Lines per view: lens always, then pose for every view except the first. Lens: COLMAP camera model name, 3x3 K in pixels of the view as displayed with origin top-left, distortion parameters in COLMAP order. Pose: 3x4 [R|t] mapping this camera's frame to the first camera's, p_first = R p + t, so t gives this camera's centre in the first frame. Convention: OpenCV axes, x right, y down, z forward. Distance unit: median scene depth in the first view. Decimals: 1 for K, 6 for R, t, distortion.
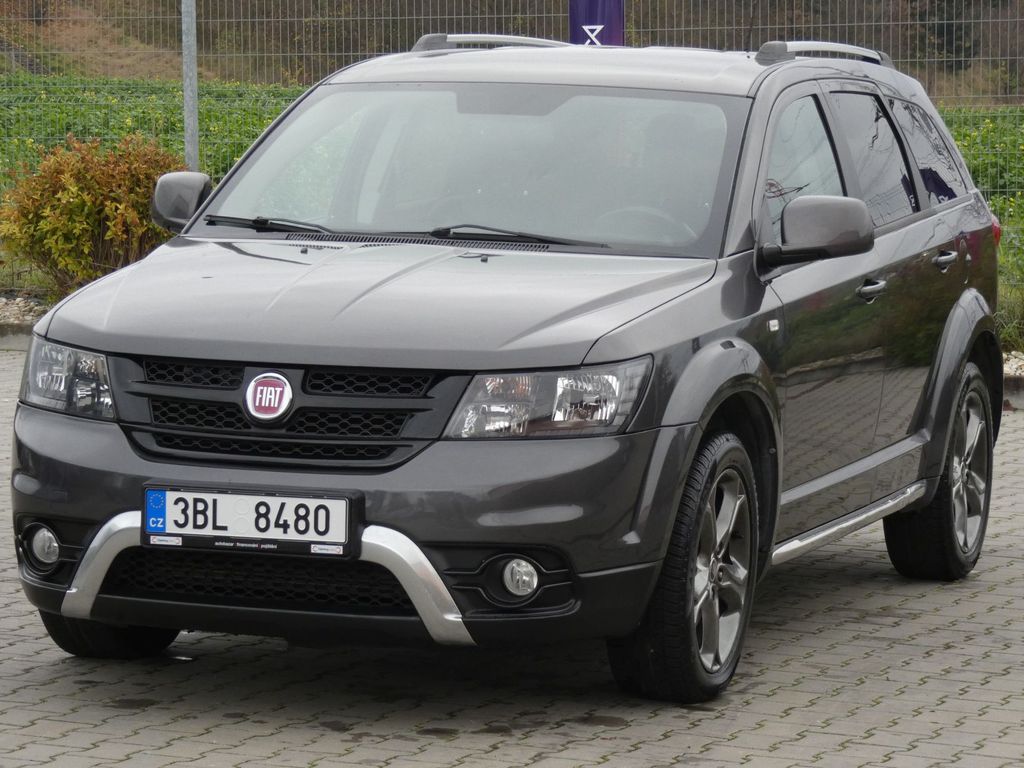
lens RADIAL K [[3933.7, 0, 512.0], [0, 3933.7, 384.0], [0, 0, 1]] dist [0.714403, -8.002680]
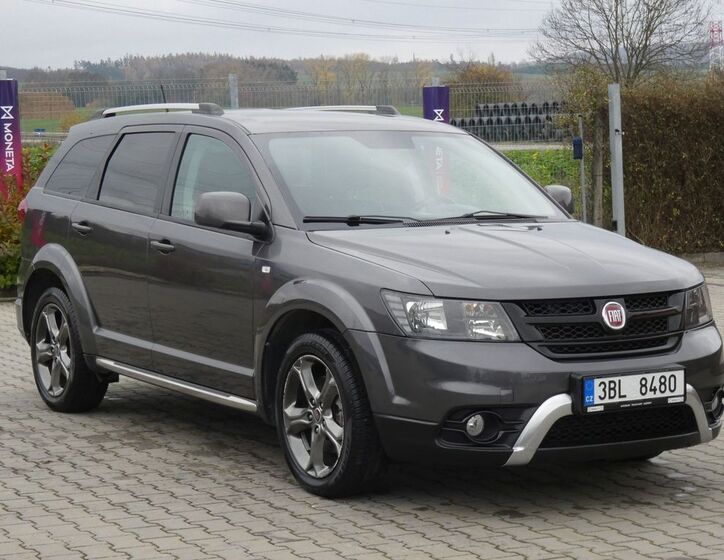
lens RADIAL K [[1773.4, 0, 362.0], [0, 1773.4, 280.0], [0, 0, 1]] dist [0.420168, -3.813492]
pose [[0.634918, -0.088010, 0.767550, -0.714552], [0.079269, 0.995668, 0.048595, -0.057697], [-0.768502, 0.029989, 0.639145, 0.594954]]
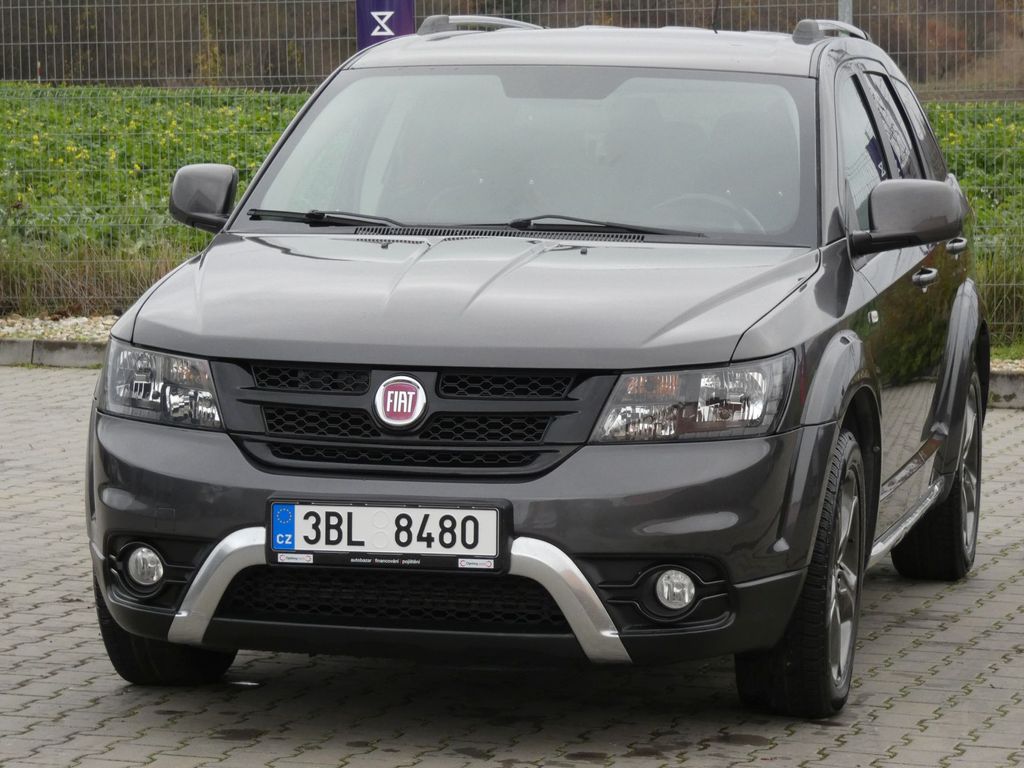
lens RADIAL K [[3973.2, 0, 512.0], [0, 3973.2, 384.0], [0, 0, 1]] dist [1.109490, -22.575183]
pose [[0.993256, -0.018039, 0.114532, -0.143288], [0.017977, 0.999837, 0.001568, -0.001954], [-0.114542, 0.000502, 0.993418, 0.060298]]
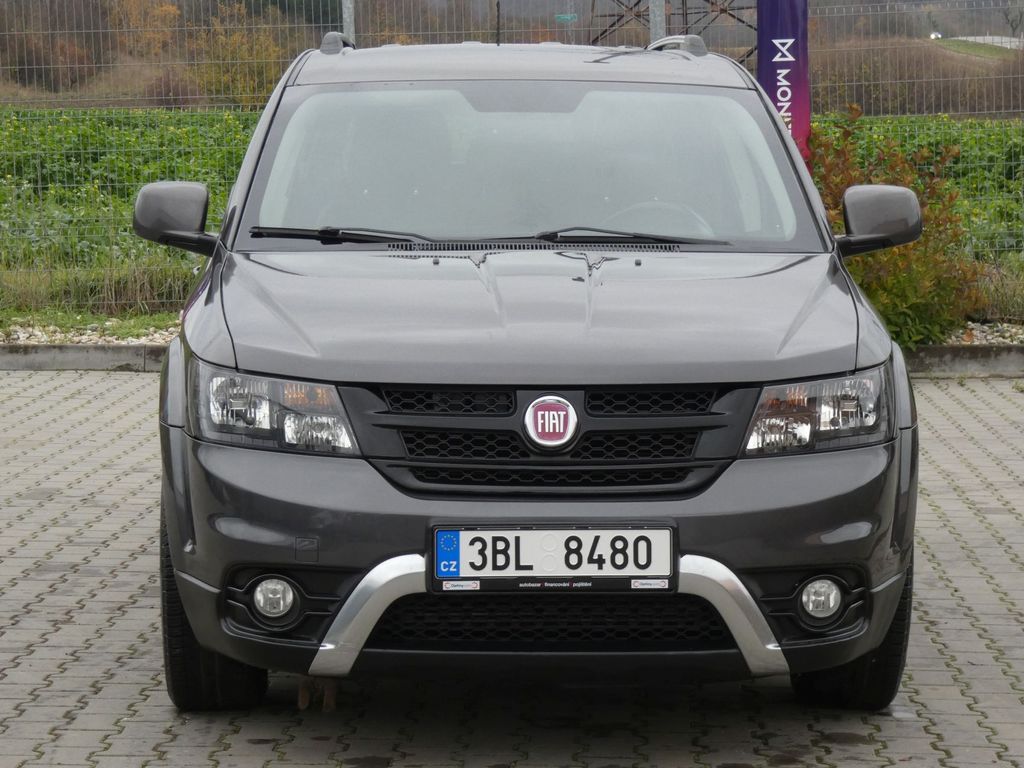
lens RADIAL K [[3186.9, 0, 512.0], [0, 3186.9, 384.0], [0, 0, 1]] dist [1.041813, -1.446304]
pose [[0.933990, -0.052427, 0.353433, -0.334571], [0.046907, 0.998607, 0.024172, -0.024161], [-0.354208, -0.005997, 0.935148, 0.303188]]
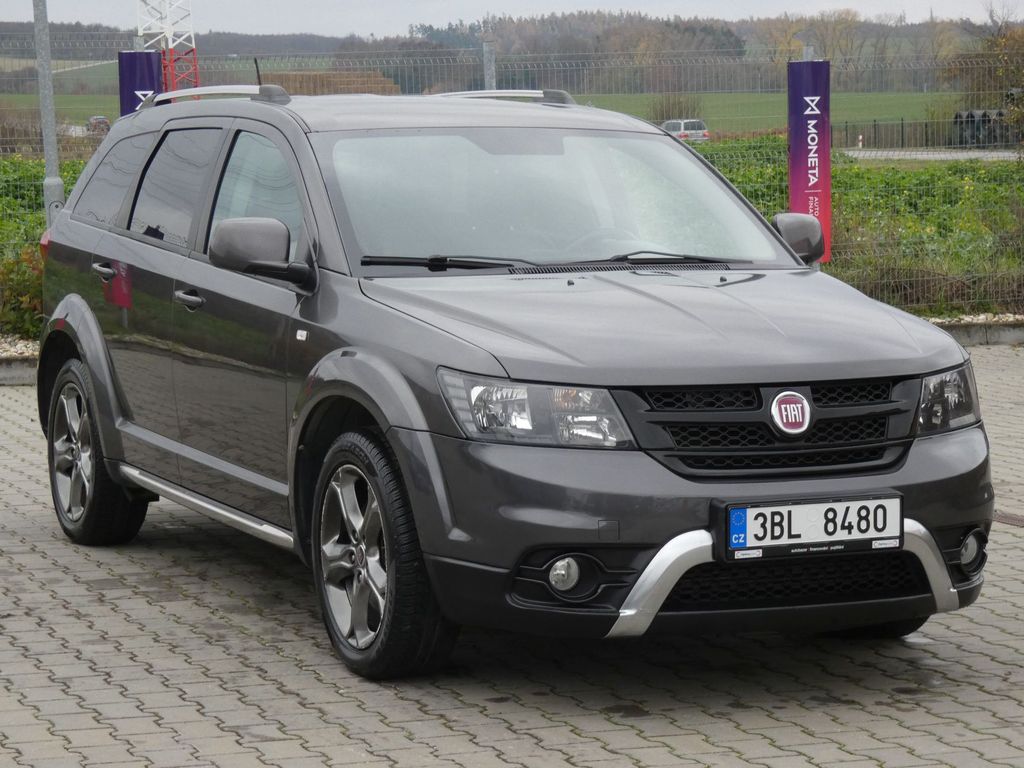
lens RADIAL K [[2717.3, 0, 512.0], [0, 2717.3, 384.0], [0, 0, 1]] dist [0.366790, -1.253431]
pose [[0.723884, -0.083715, 0.684824, -0.639594], [0.069245, 0.996415, 0.048609, -0.047361], [-0.686438, 0.012233, 0.727085, 0.499566]]
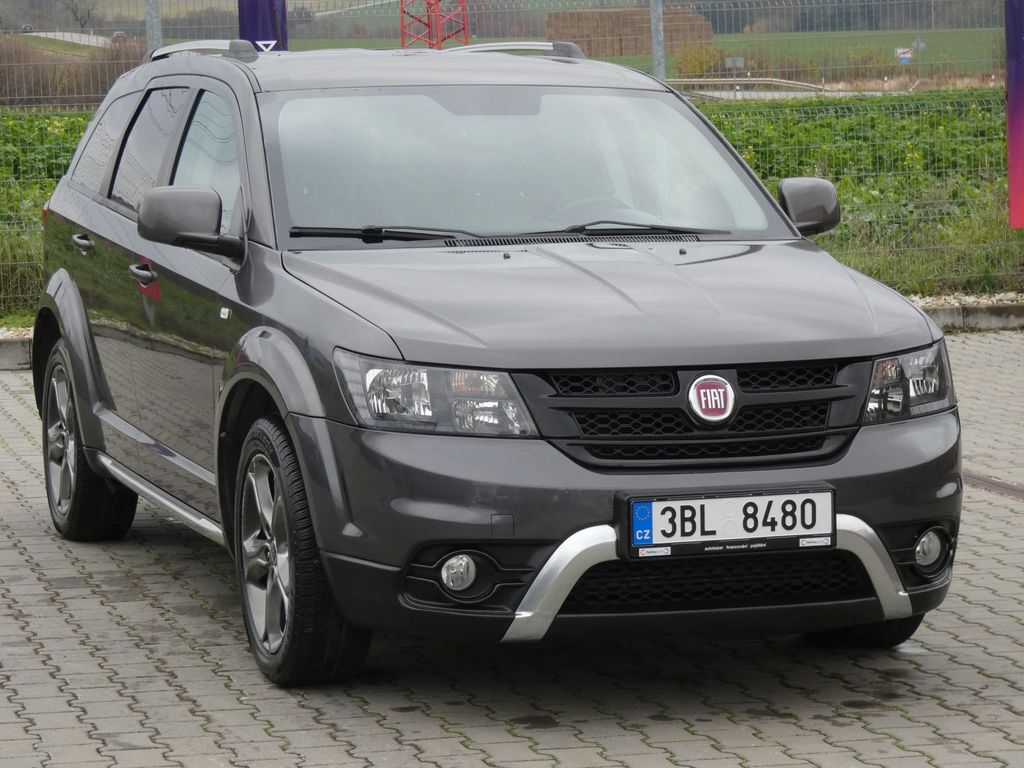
lens RADIAL K [[3108.1, 0, 512.0], [0, 3108.1, 384.0], [0, 0, 1]] dist [0.684668, -7.803182]
pose [[0.793056, -0.086617, 0.602959, -0.583164], [0.073274, 0.996216, 0.046734, -0.041563], [-0.604725, 0.007118, 0.796402, 0.395838]]
